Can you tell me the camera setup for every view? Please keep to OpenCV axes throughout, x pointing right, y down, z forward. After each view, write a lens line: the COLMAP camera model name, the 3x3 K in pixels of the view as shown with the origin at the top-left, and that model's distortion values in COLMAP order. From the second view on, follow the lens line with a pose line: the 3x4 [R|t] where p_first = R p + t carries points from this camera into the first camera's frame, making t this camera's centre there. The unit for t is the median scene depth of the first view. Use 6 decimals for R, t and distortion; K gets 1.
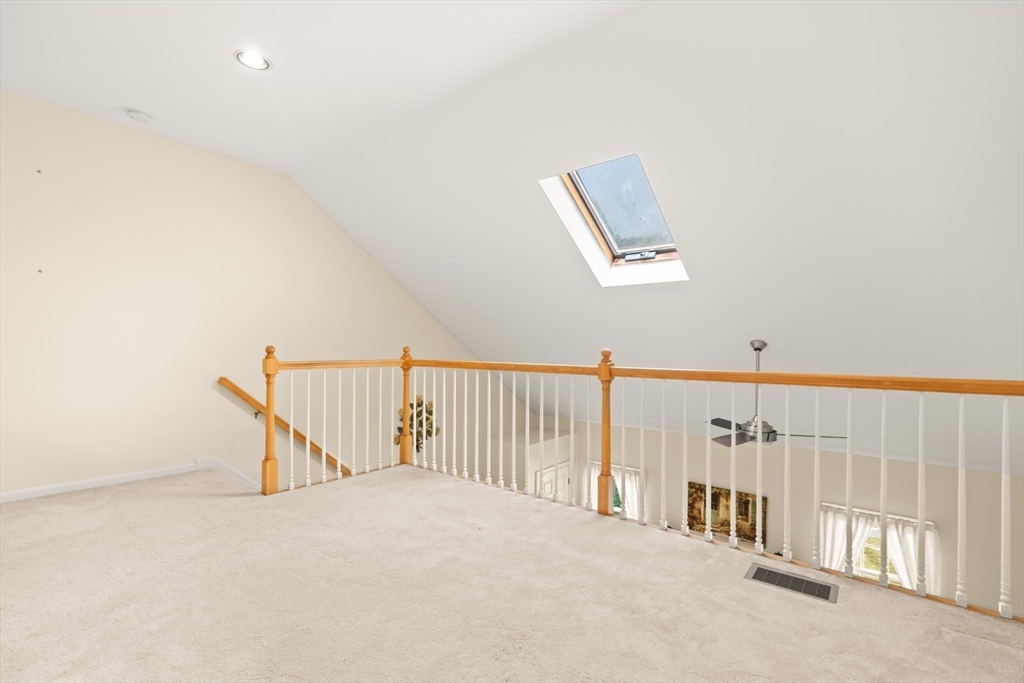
lens RADIAL K [[467.6, 0, 506.4], [0, 467.6, 347.6], [0, 0, 1]] dist [0.007354, -0.003430]
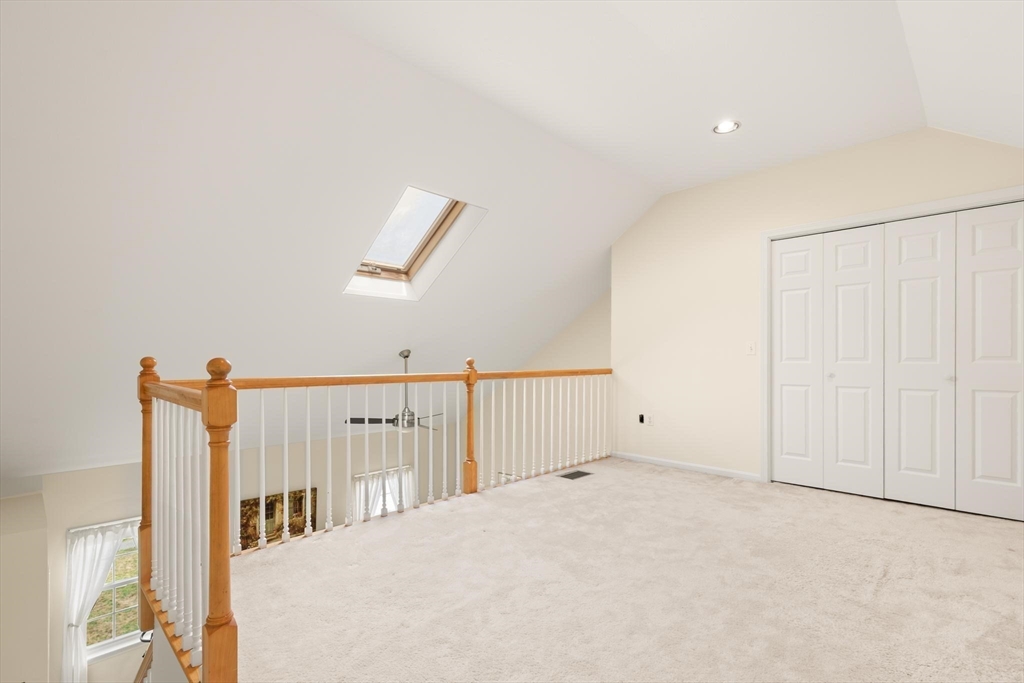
lens RADIAL K [[467.6, 0, 515.3], [0, 467.6, 357.7], [0, 0, 1]] dist [0.007354, -0.003430]
pose [[0.072880, -0.010254, 0.997288, -0.527632], [0.000721, 0.999947, 0.010229, -0.005691], [-0.997340, -0.000026, 0.072884, 0.425064]]
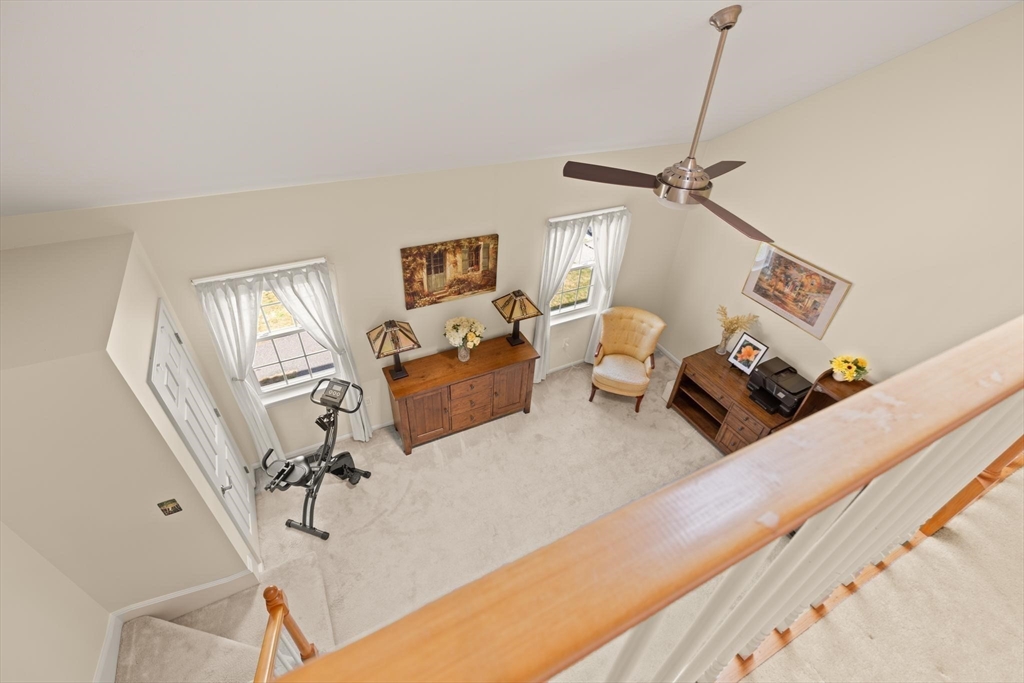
lens RADIAL K [[467.6, 0, 518.8], [0, 467.6, 342.2], [0, 0, 1]] dist [0.007354, -0.003430]
pose [[0.390406, -0.562765, 0.728614, -0.096578], [-0.047397, 0.778083, 0.626370, -0.028282], [-0.919422, -0.279073, 0.277095, 0.685905]]
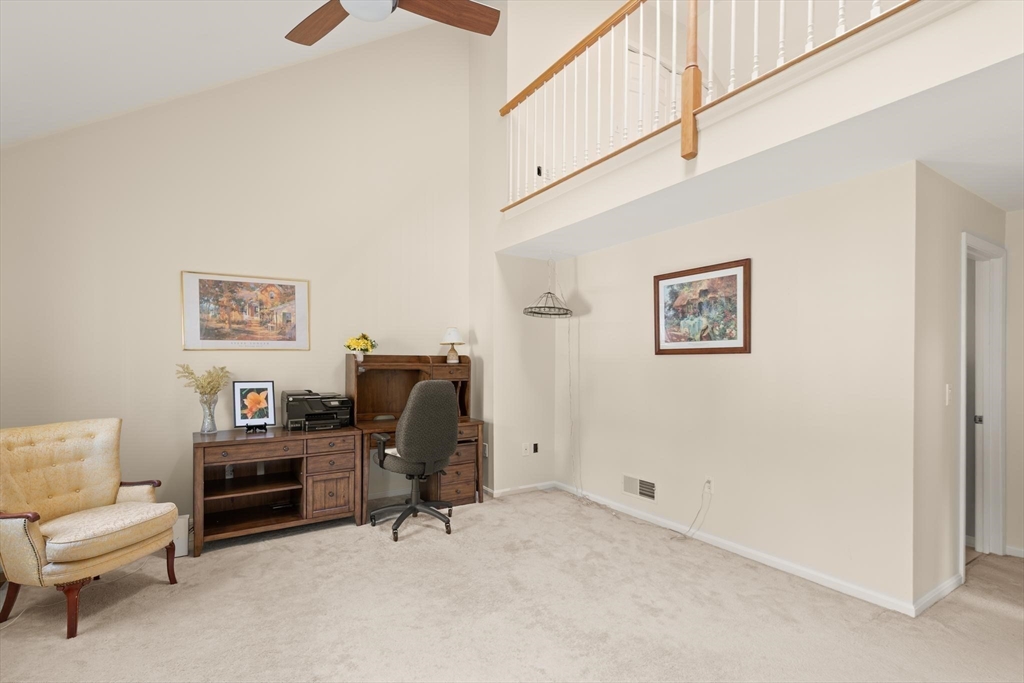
lens RADIAL K [[467.6, 0, 512.5], [0, 467.6, 364.6], [0, 0, 1]] dist [0.007354, -0.003430]
pose [[-0.954768, -0.008719, 0.297224, 0.143231], [-0.005242, 0.999908, 0.012496, 0.442220], [-0.297306, 0.010373, -0.954726, 1.048654]]
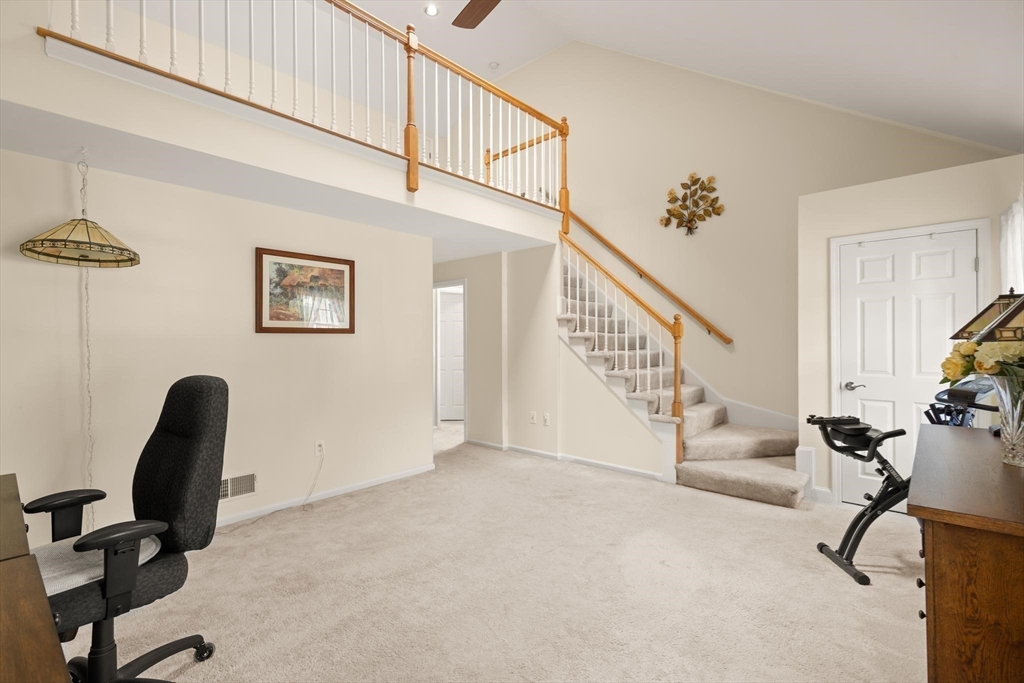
lens RADIAL K [[467.6, 0, 506.0], [0, 467.6, 335.7], [0, 0, 1]] dist [0.007354, -0.003430]
pose [[-0.054811, -0.015777, -0.998372, 0.765958], [-0.000440, 0.999875, -0.015777, 0.449269], [0.998497, -0.000425, -0.054811, 0.699857]]
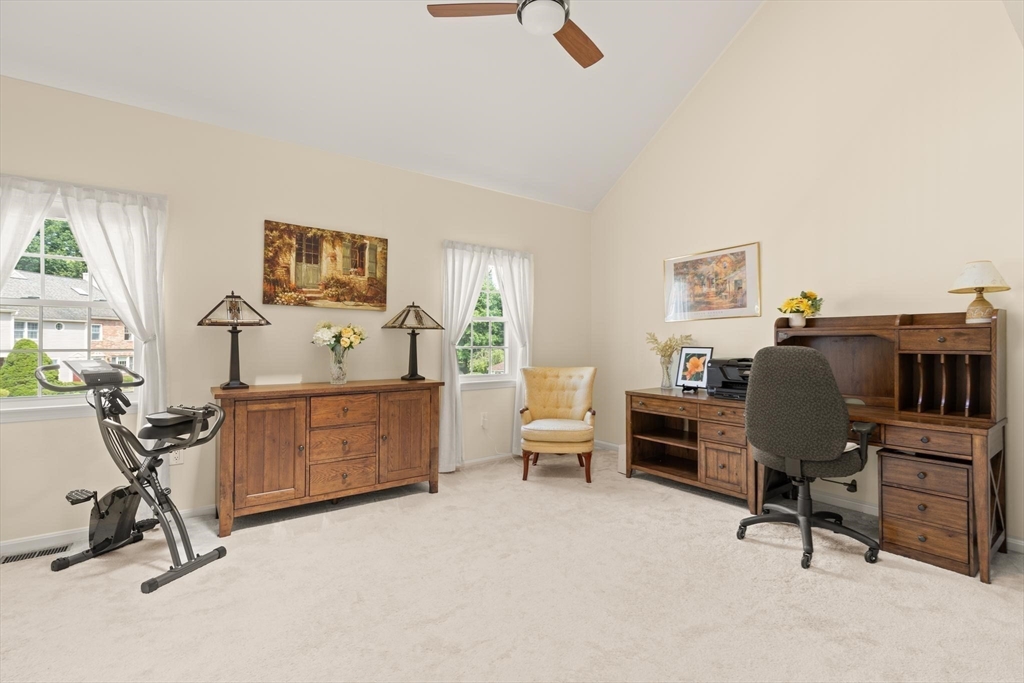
lens RADIAL K [[467.6, 0, 521.8], [0, 467.6, 340.1], [0, 0, 1]] dist [0.007354, -0.003430]
pose [[0.237930, 0.002724, 0.971278, -0.082427], [0.005066, 0.999979, -0.004045, 0.466427], [-0.971269, 0.005883, 0.237911, 0.618997]]
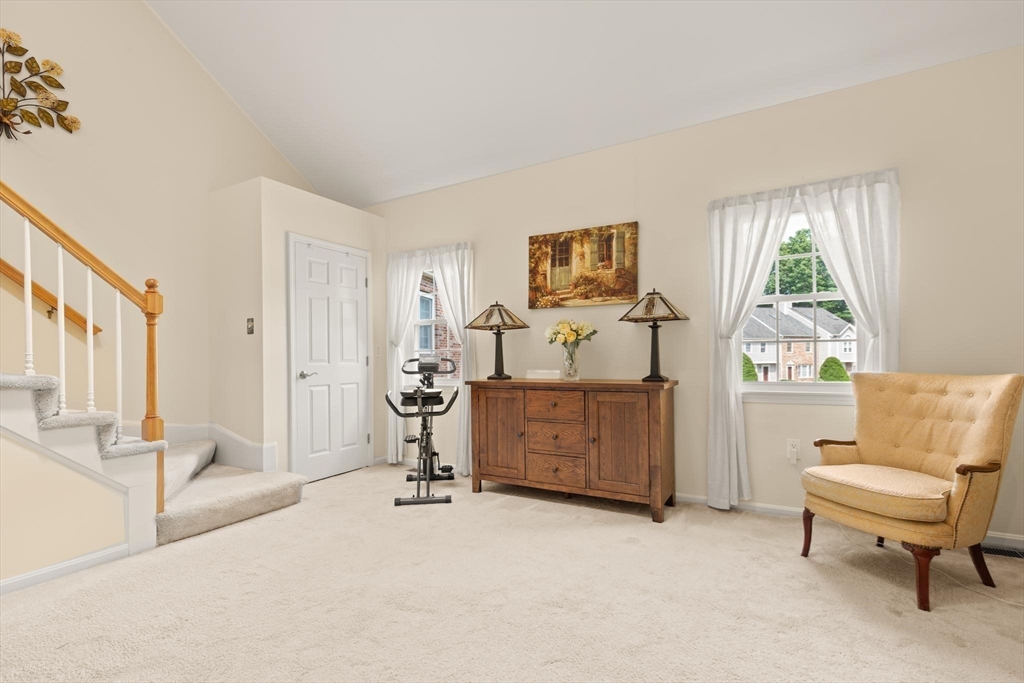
lens RADIAL K [[467.6, 0, 510.6], [0, 467.6, 357.3], [0, 0, 1]] dist [0.007354, -0.003430]
pose [[0.986070, -0.014084, 0.165733, 0.274474], [0.015792, 0.999835, -0.008995, 0.493610], [-0.165579, 0.011487, 0.986130, 0.401844]]
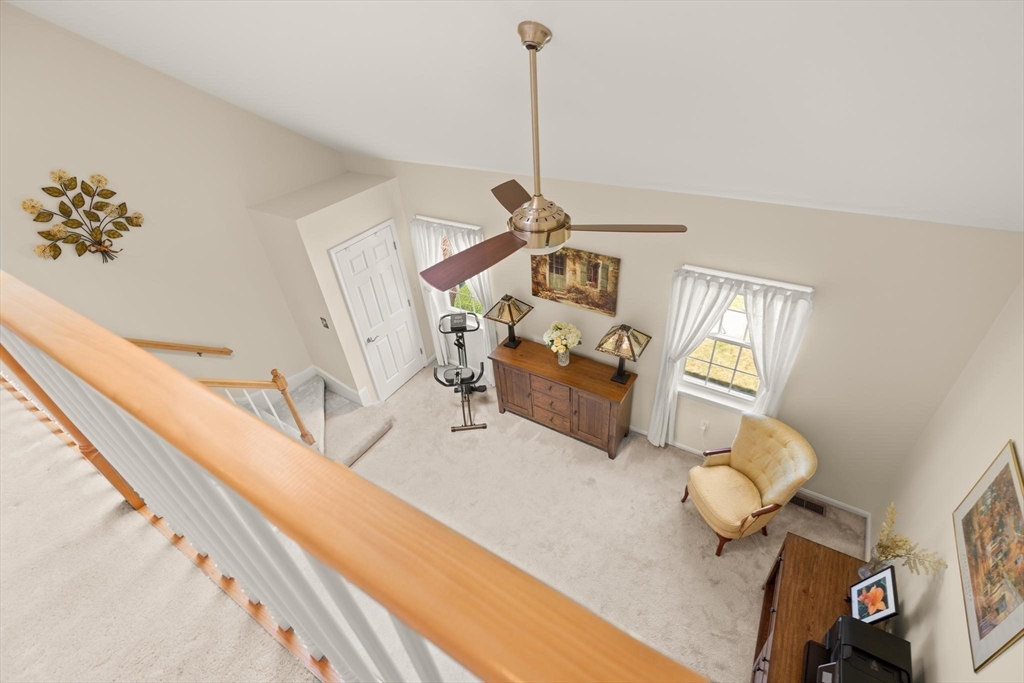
lens RADIAL K [[467.6, 0, 507.3], [0, 467.6, 342.7], [0, 0, 1]] dist [0.007354, -0.003430]
pose [[0.989586, -0.137803, 0.041584, 0.322735], [0.087155, 0.803560, 0.588808, -0.024684], [-0.114555, -0.579052, 0.807203, 0.338493]]
